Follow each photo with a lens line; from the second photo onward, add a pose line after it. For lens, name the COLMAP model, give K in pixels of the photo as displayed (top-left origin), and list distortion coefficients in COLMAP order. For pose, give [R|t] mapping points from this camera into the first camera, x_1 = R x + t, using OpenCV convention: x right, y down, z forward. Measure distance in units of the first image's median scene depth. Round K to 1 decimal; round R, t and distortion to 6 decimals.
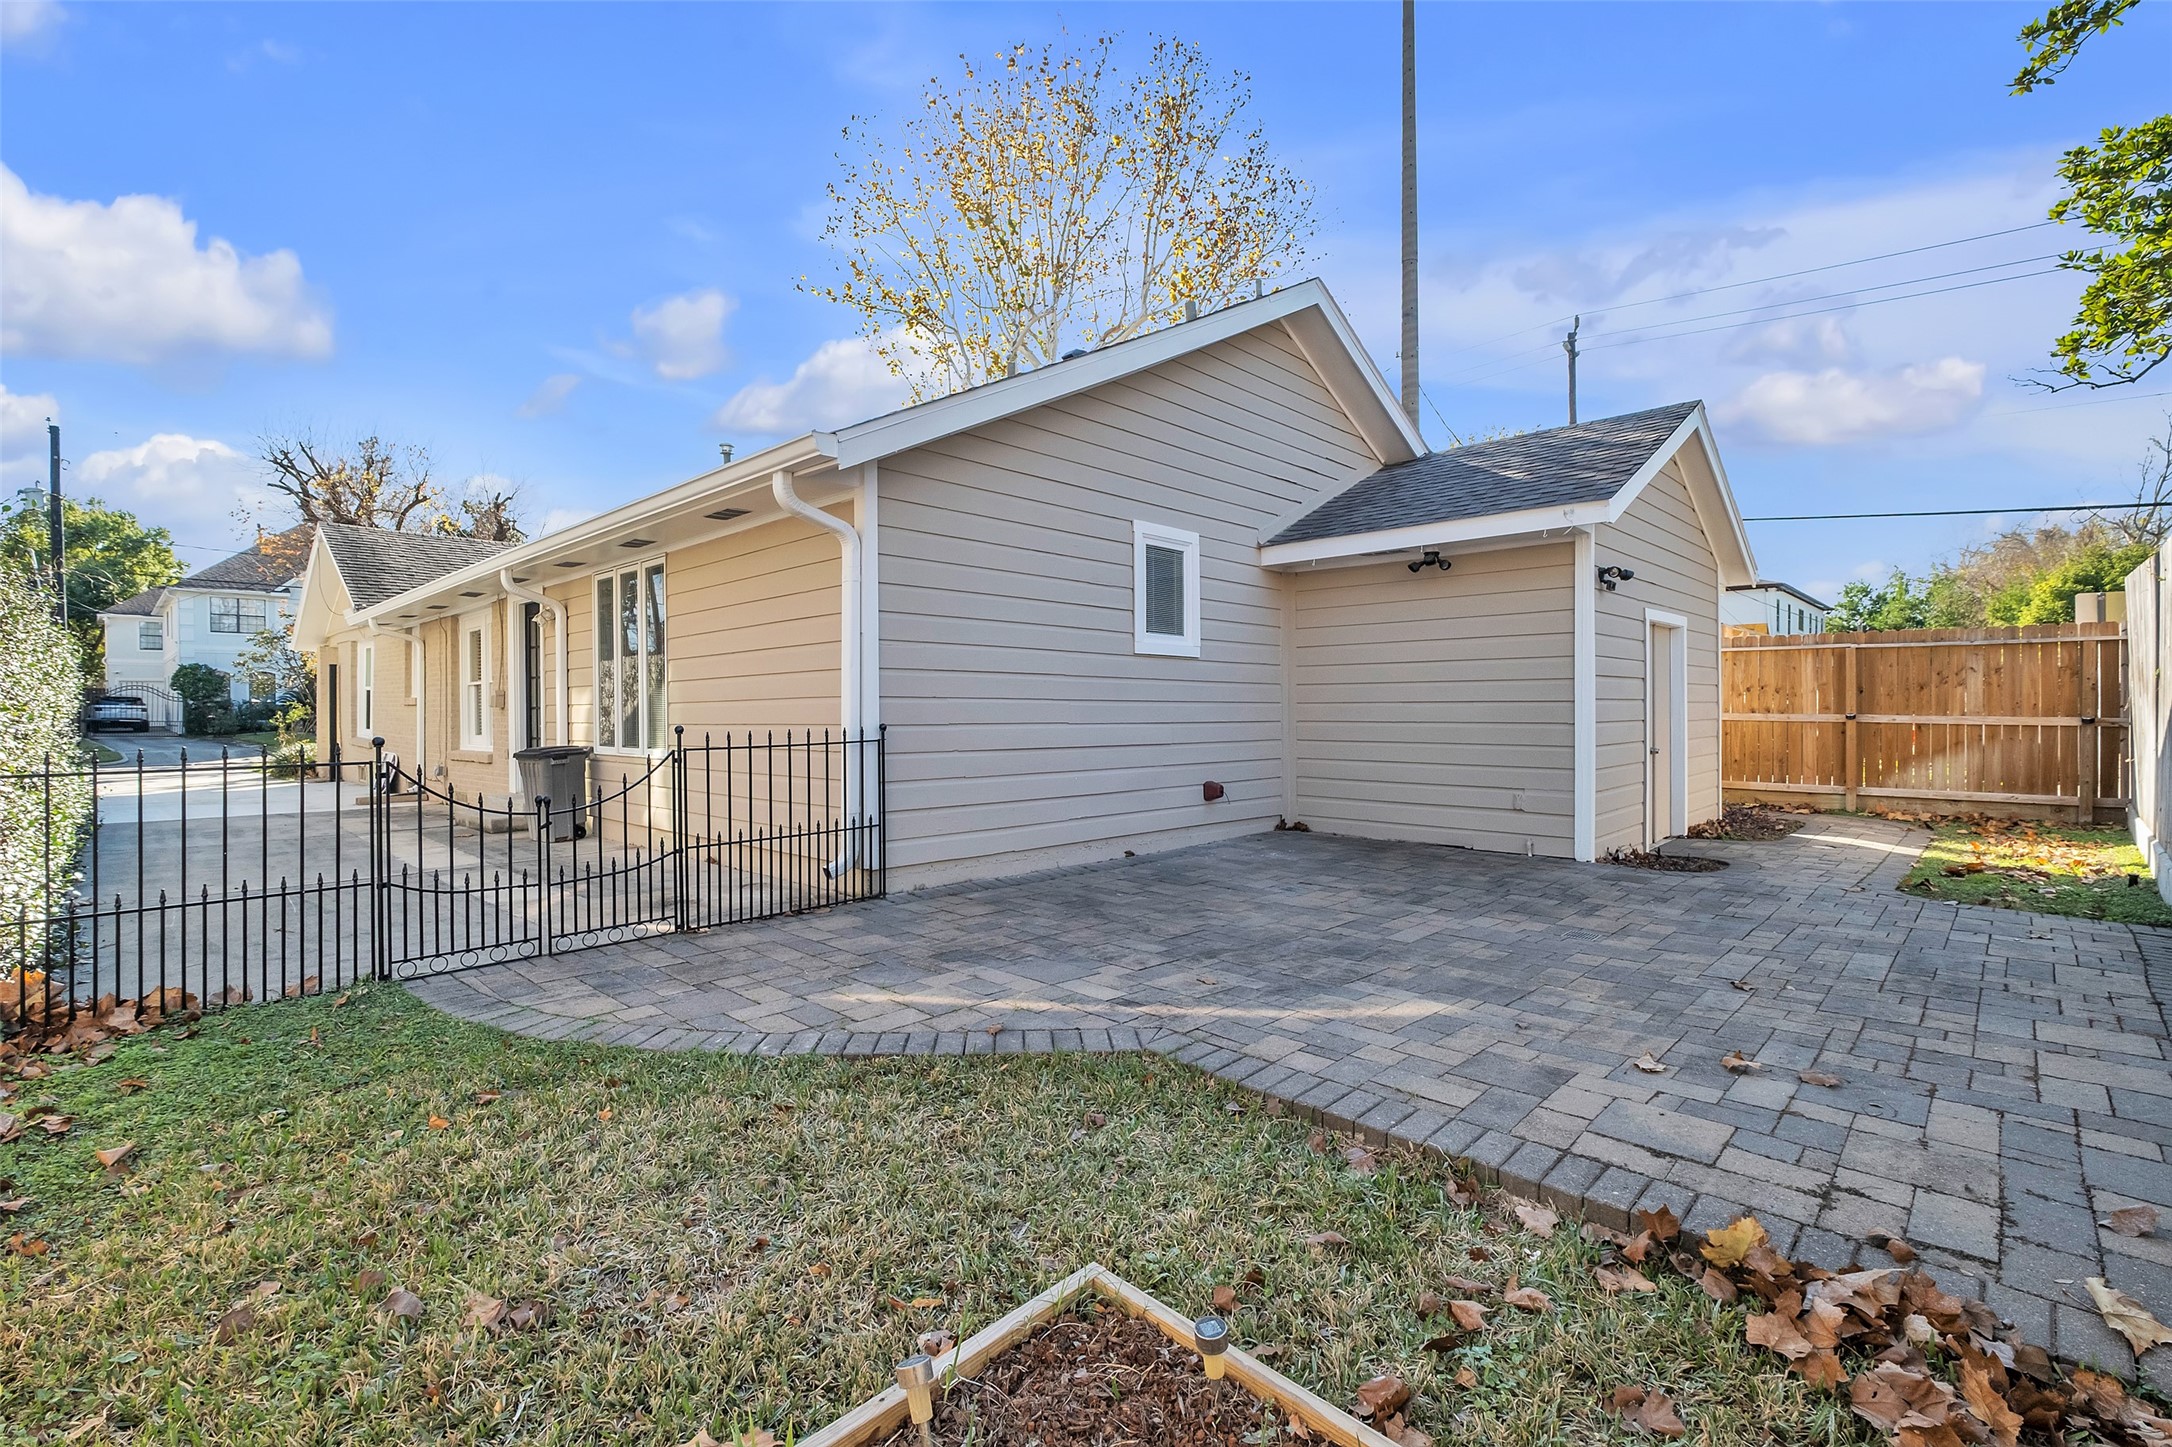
lens RADIAL K [[962.7, 0, 1082.7], [0, 962.7, 710.9], [0, 0, 1]] dist [-0.001741, 0.000012]
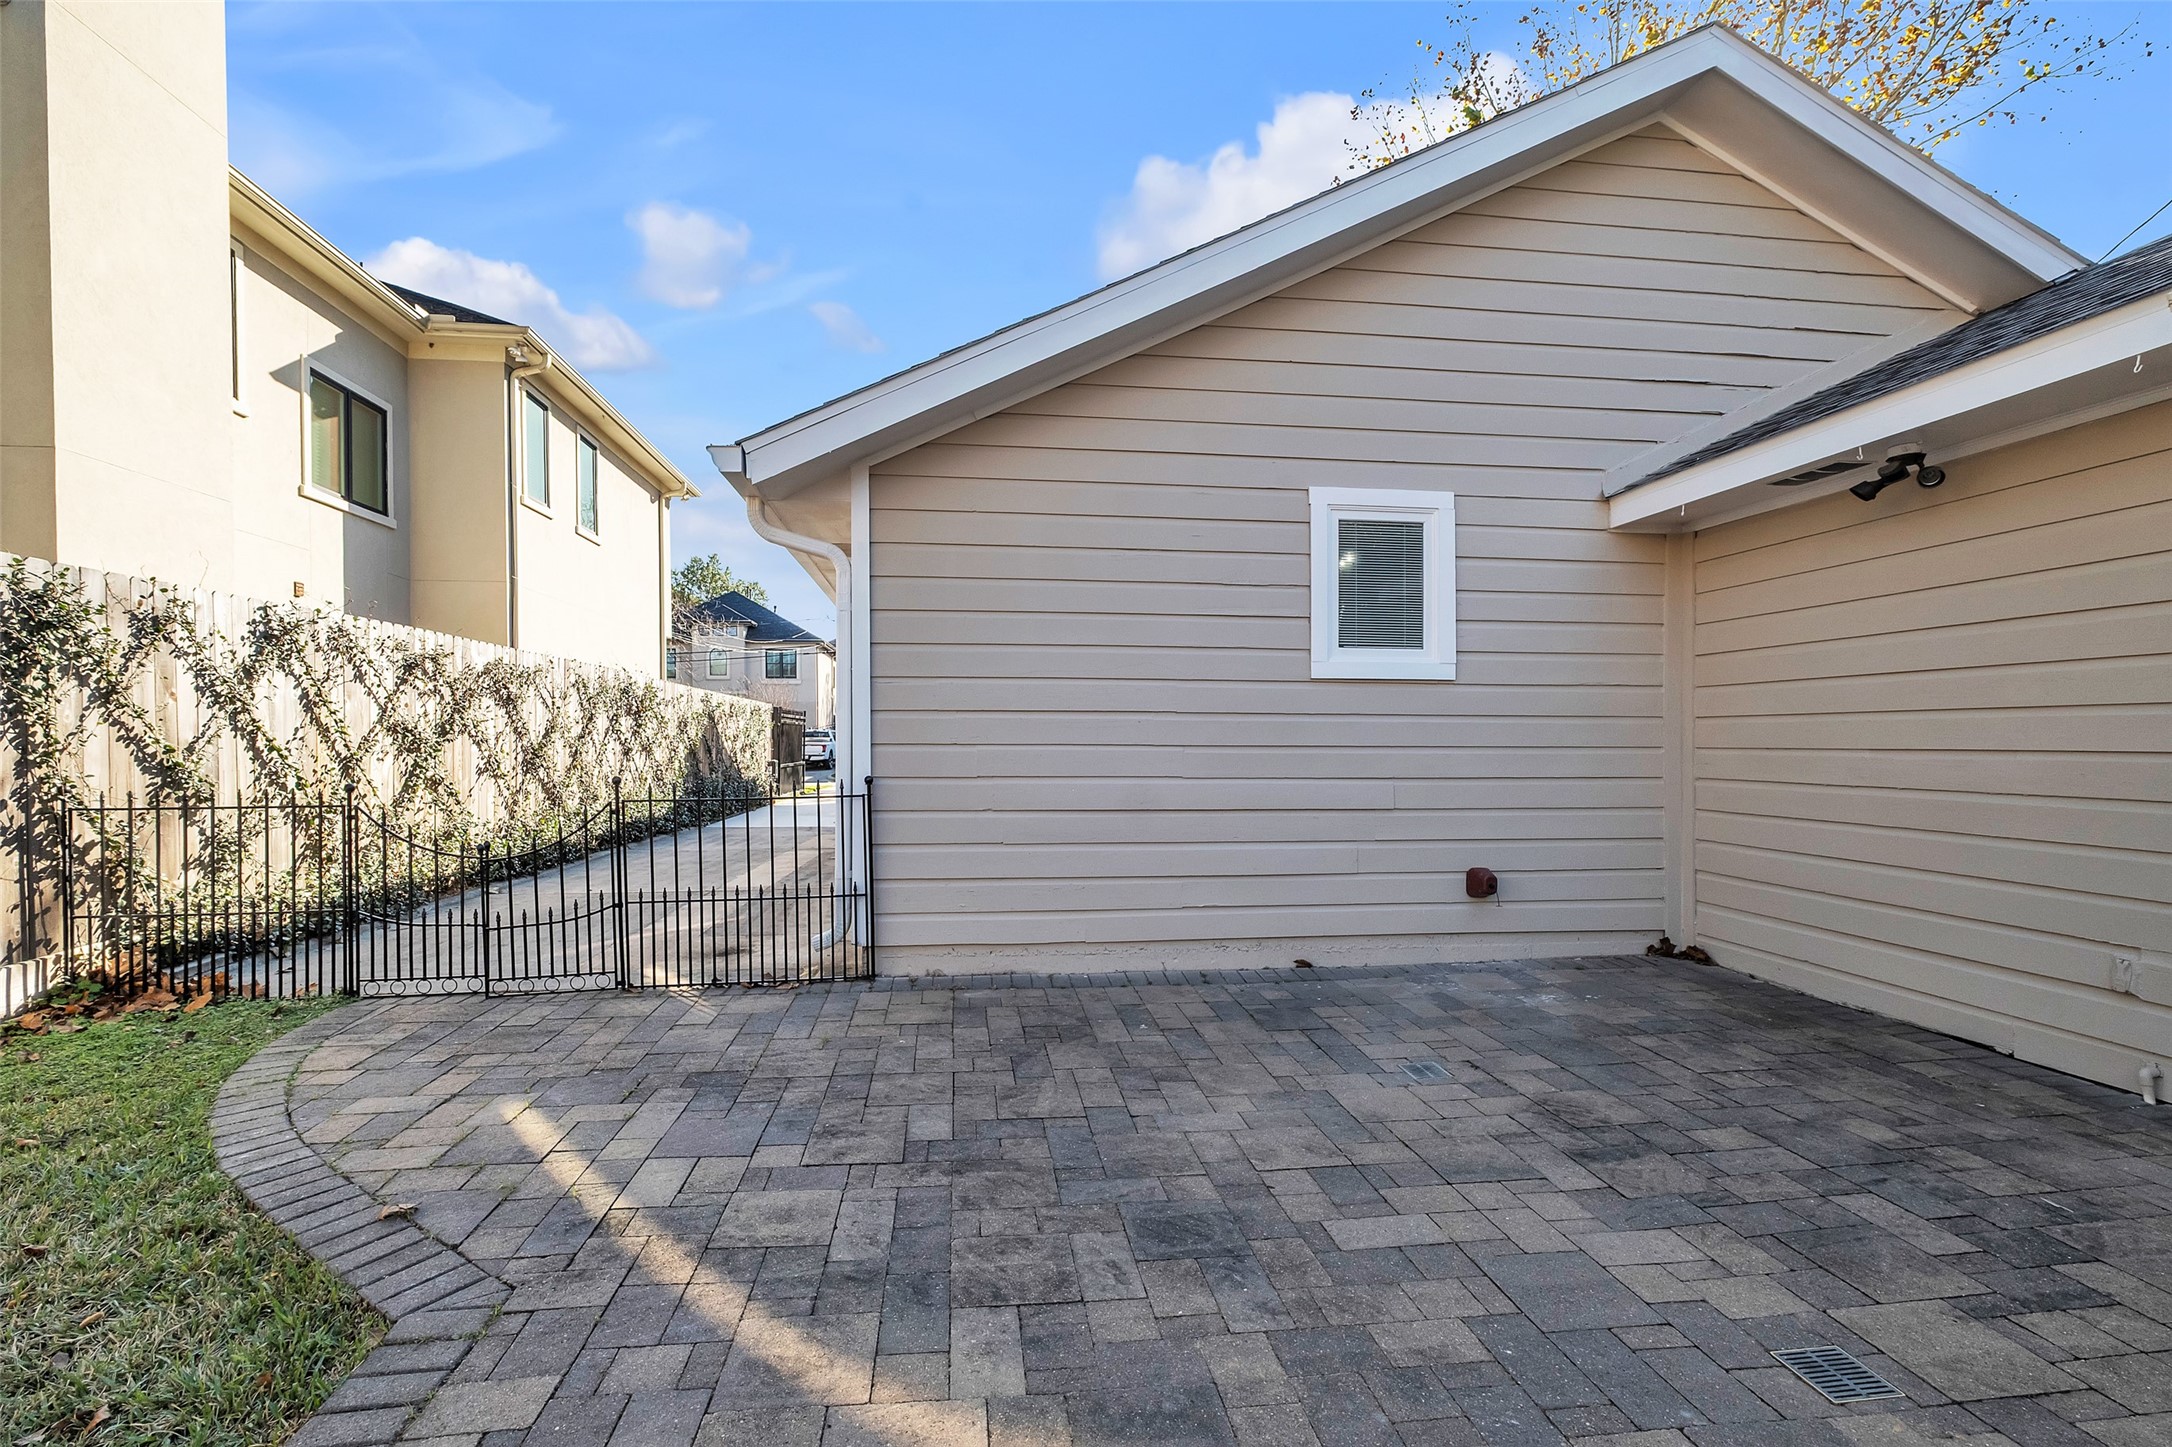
lens RADIAL K [[962.7, 0, 1081.6], [0, 962.7, 740.5], [0, 0, 1]] dist [-0.001741, 0.000012]
pose [[0.779508, 0.002014, -0.626389, 0.468281], [-0.002255, 0.999997, 0.000409, -0.018751], [0.626388, 0.001094, 0.779510, 0.454094]]
